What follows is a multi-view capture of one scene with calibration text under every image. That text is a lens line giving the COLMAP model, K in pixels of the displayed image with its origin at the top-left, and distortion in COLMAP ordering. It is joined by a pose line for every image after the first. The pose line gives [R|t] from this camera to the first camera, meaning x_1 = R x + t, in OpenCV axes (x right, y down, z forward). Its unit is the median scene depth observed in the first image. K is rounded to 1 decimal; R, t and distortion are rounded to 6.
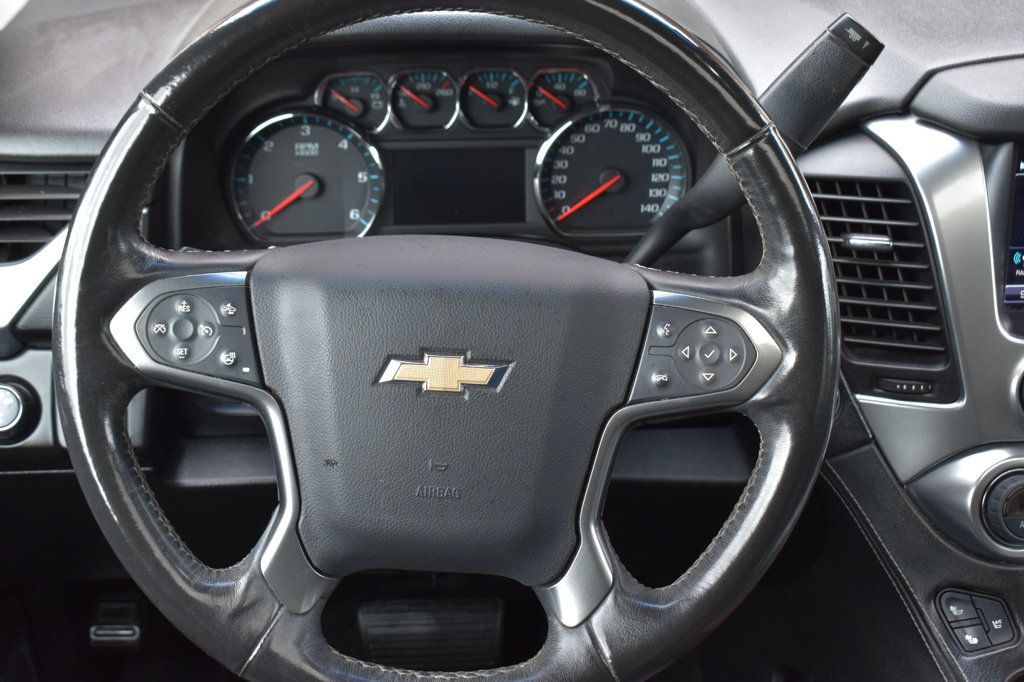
lens RADIAL K [[1459.0, 0, 512.0], [0, 1459.0, 341.0], [0, 0, 1]] dist [0.013590, -0.012021]
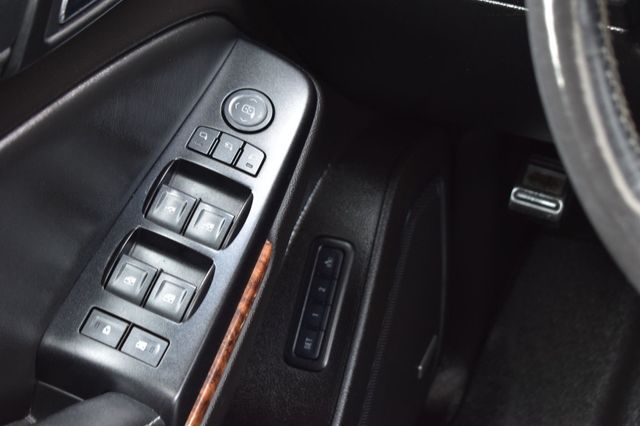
lens RADIAL K [[1491.8, 0, 320.0], [0, 1491.8, 213.0], [0, 0, 1]] dist [0.091004, 0.307338]
pose [[0.875068, 0.289110, -0.388163, -0.037297], [-0.205042, 0.947909, 0.243773, 0.013534], [0.438421, -0.133728, 0.888765, 0.156066]]
